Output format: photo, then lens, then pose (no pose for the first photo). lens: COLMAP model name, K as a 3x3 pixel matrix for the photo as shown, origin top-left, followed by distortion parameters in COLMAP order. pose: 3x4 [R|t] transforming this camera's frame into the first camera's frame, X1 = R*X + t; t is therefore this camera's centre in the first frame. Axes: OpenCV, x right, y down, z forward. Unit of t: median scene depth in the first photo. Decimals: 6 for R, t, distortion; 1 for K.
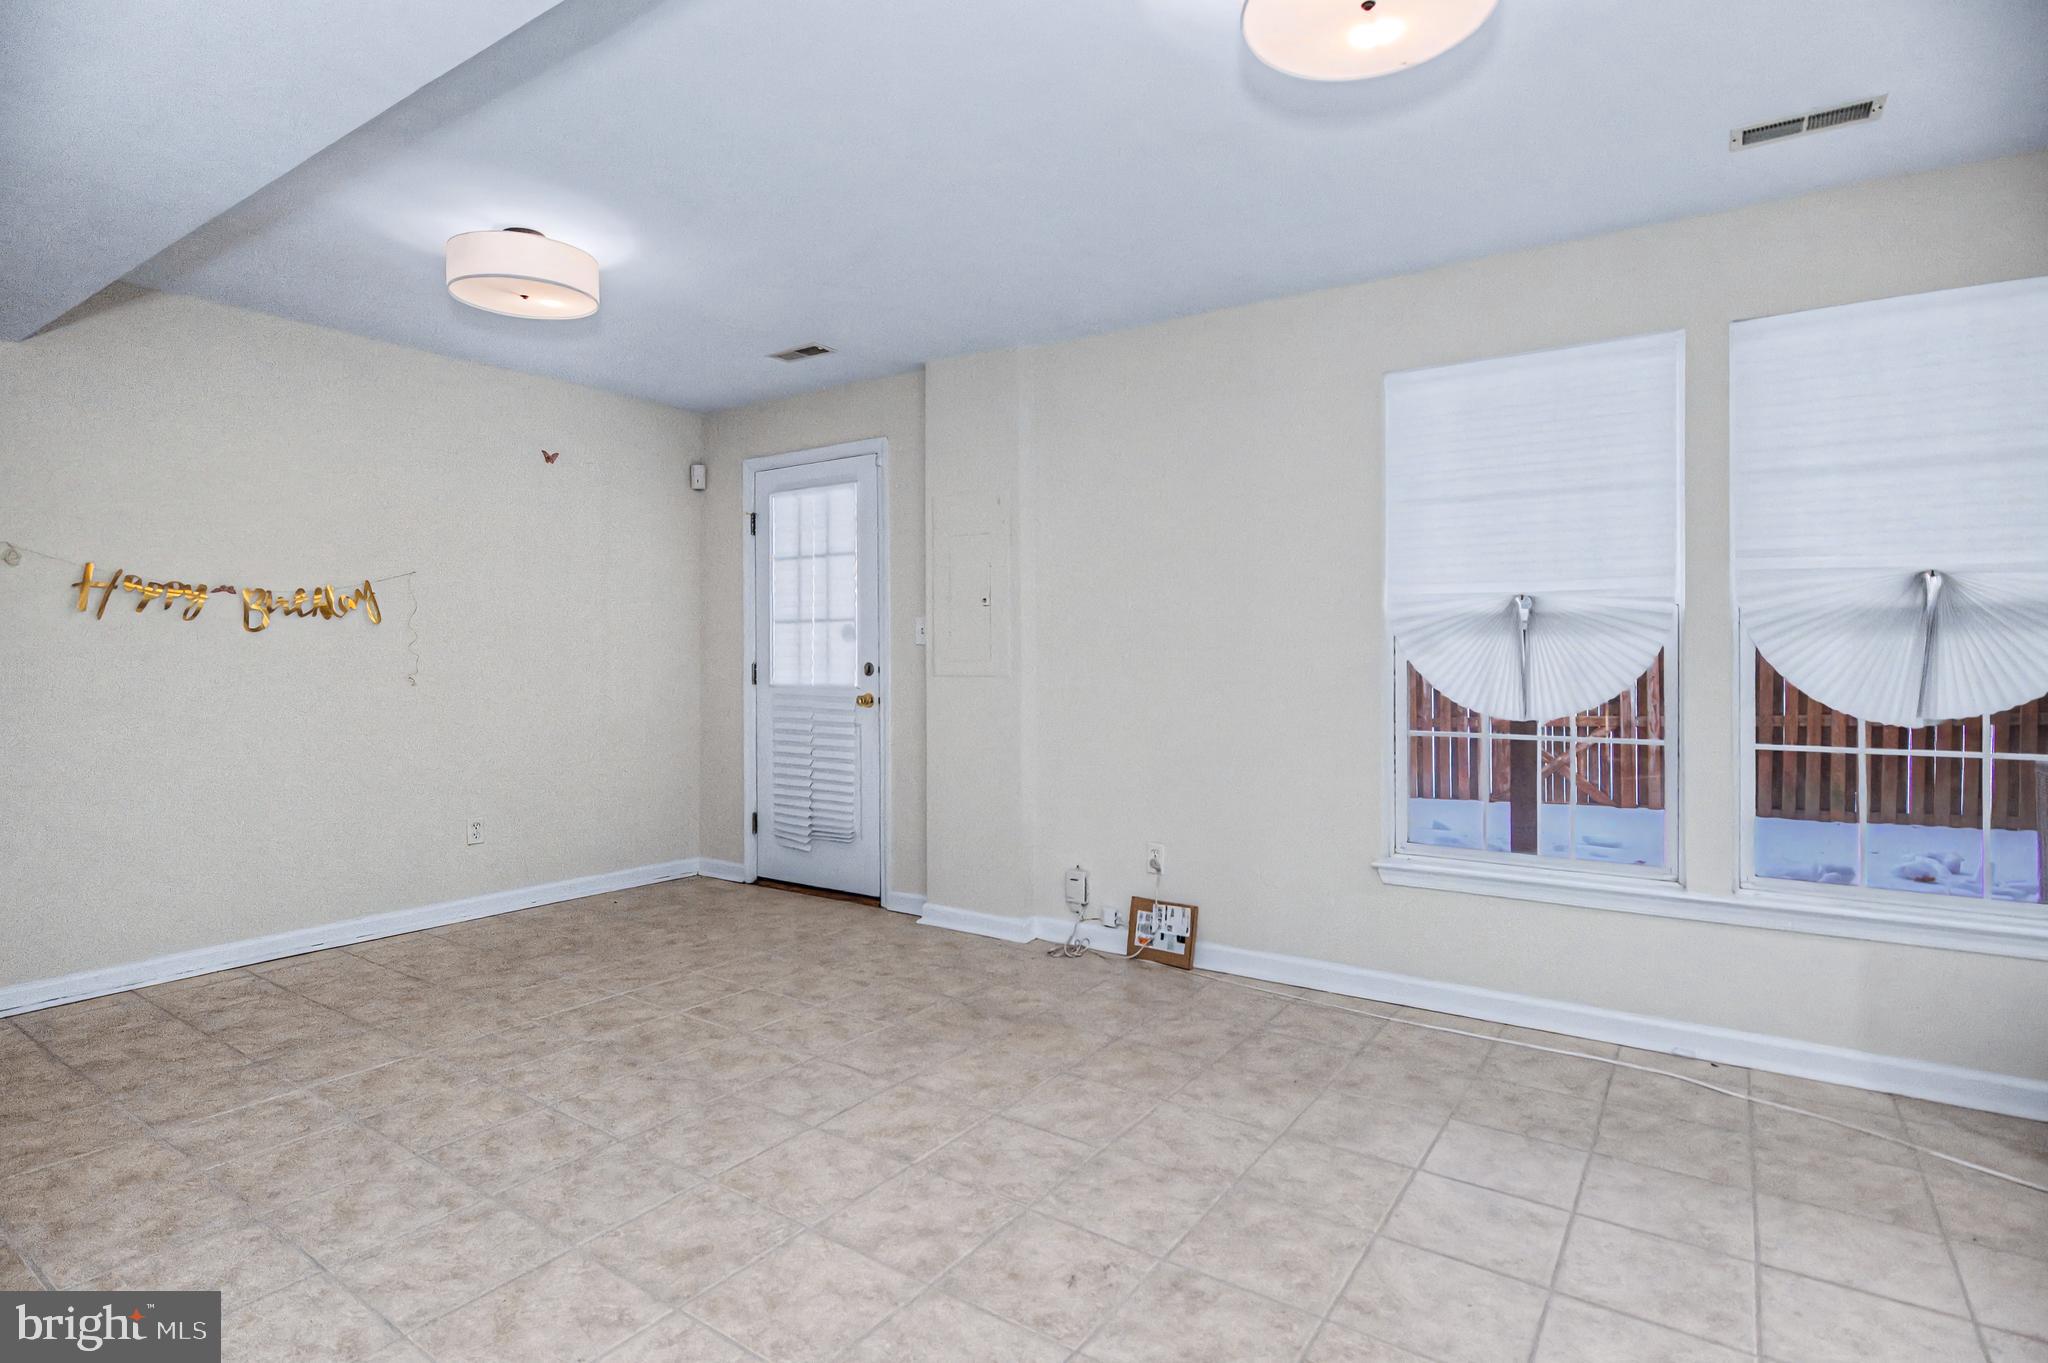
lens RADIAL K [[1023.5, 0, 1057.2], [0, 1023.5, 659.9], [0, 0, 1]] dist [-0.014180, 0.000105]
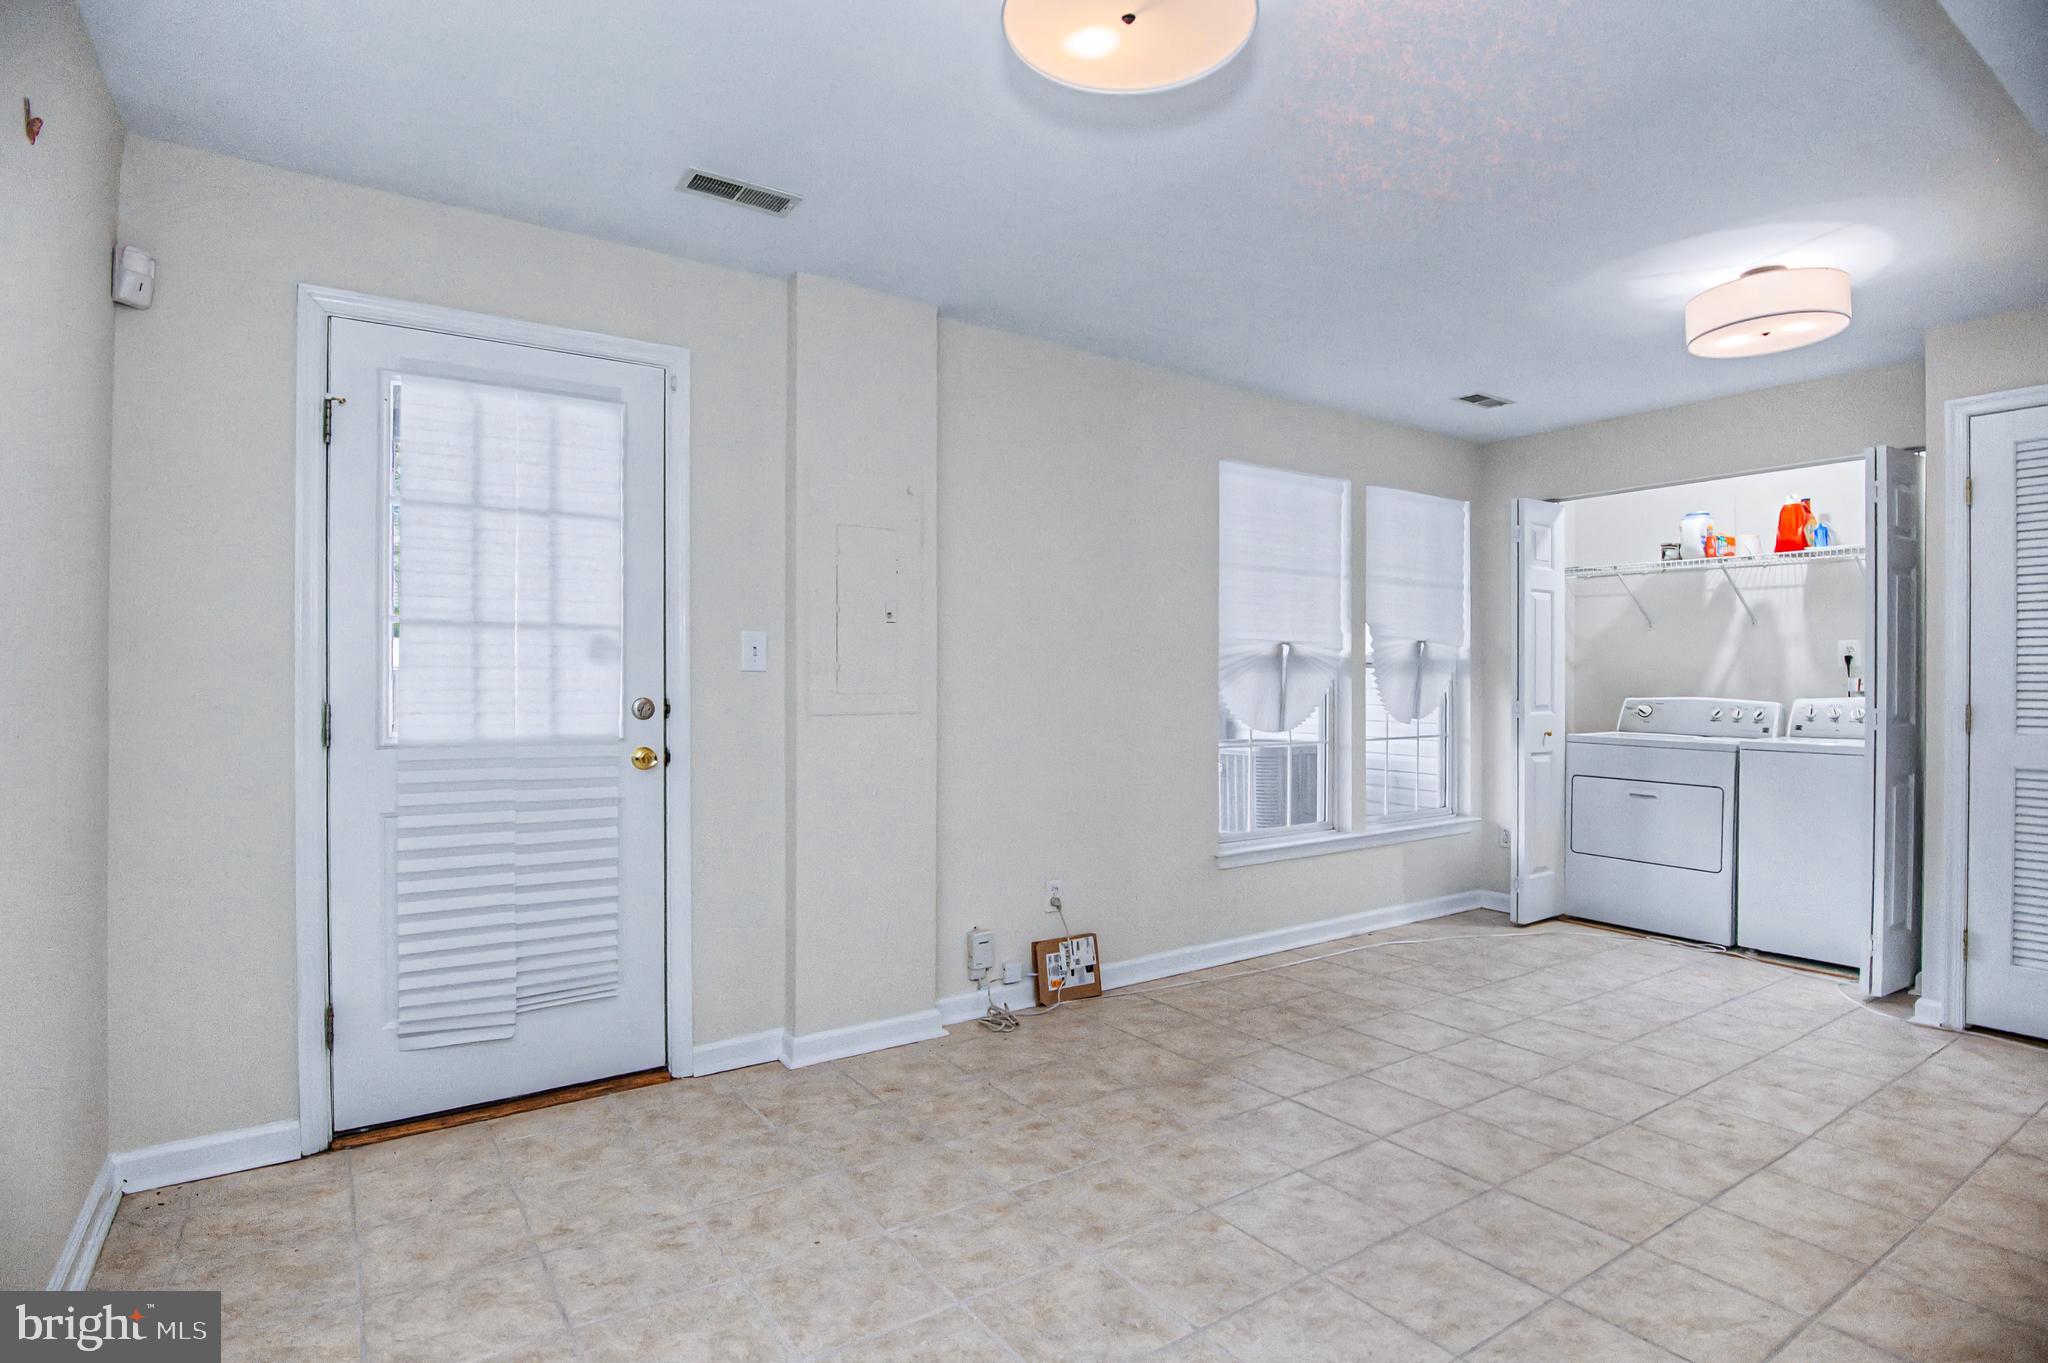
lens RADIAL K [[1023.5, 0, 1016.6], [0, 1023.5, 683.2], [0, 0, 1]] dist [-0.014180, 0.000105]
pose [[0.380983, -0.002164, 0.924580, -0.830706], [0.001191, 0.999998, 0.001849, -0.009204], [-0.924581, 0.000397, 0.380984, 0.679765]]
